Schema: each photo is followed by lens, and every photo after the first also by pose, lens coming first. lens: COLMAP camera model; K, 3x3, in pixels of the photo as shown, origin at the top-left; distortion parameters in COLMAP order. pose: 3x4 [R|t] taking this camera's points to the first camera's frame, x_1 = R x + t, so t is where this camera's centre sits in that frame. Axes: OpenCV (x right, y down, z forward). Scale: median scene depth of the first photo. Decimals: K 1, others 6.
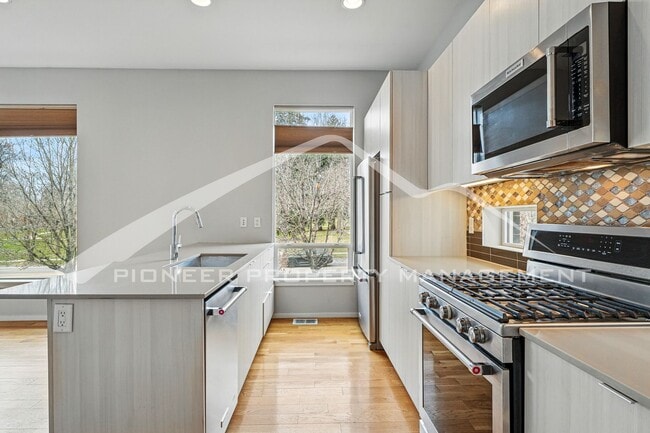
lens RADIAL K [[334.0, 0, 325.0], [0, 334.0, 216.5], [0, 0, 1]] dist [0.000815, 0.000153]
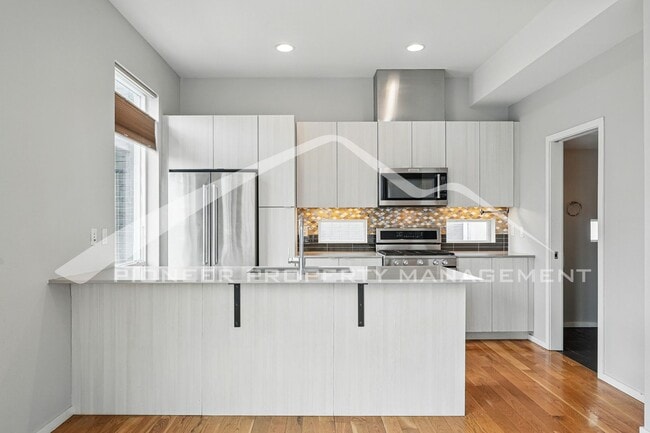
lens RADIAL K [[438.8, 0, 325.0], [0, 438.8, 216.5], [0, 0, 1]] dist [-0.002365, -0.000911]
pose [[0.005301, 0.016811, 0.999845, -1.721005], [0.004940, 0.999846, -0.016837, -0.006931], [-0.999974, 0.005029, 0.005217, 0.978232]]
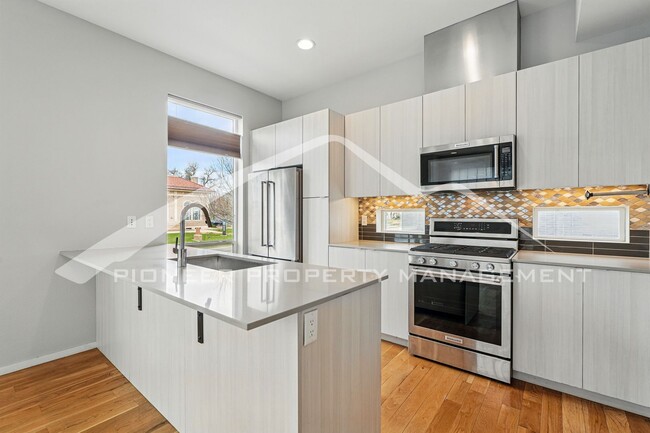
lens RADIAL K [[288.0, 0, 325.0], [0, 288.0, 216.5], [0, 0, 1]] dist [-0.000628, -0.000079]
pose [[0.642667, -0.004610, 0.766132, -0.806849], [0.002028, 0.999989, 0.004316, 0.001929], [-0.766143, -0.001220, 0.642669, 0.281625]]
